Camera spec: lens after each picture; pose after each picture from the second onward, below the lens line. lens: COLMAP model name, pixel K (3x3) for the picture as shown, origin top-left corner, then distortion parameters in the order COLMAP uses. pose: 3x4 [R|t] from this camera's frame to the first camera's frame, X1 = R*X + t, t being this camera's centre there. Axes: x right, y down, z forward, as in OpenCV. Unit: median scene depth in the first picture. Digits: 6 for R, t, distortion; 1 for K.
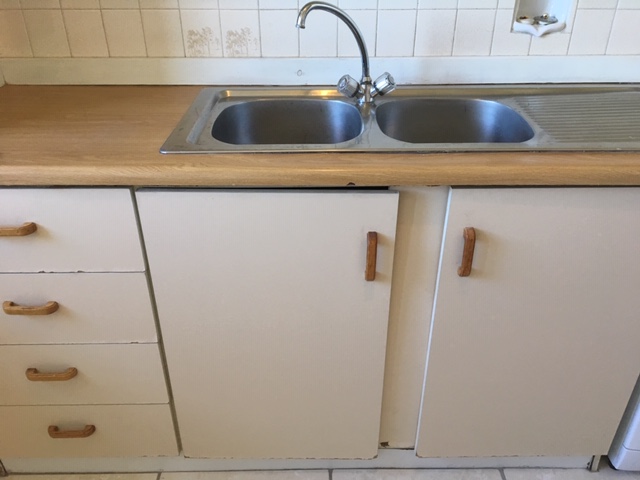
lens RADIAL K [[540.9, 0, 320.0], [0, 540.9, 240.0], [0, 0, 1]] dist [0.109819, -0.160061]
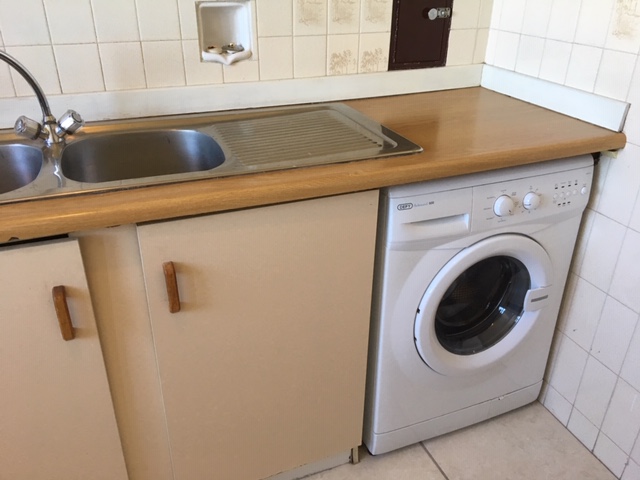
lens RADIAL K [[540.9, 0, 320.0], [0, 540.9, 240.0], [0, 0, 1]] dist [0.109819, -0.160061]
pose [[0.928536, -0.165306, 0.332406, 0.167584], [0.180127, 0.983543, -0.014044, 0.000489], [-0.324615, 0.072916, 0.943032, -0.004005]]
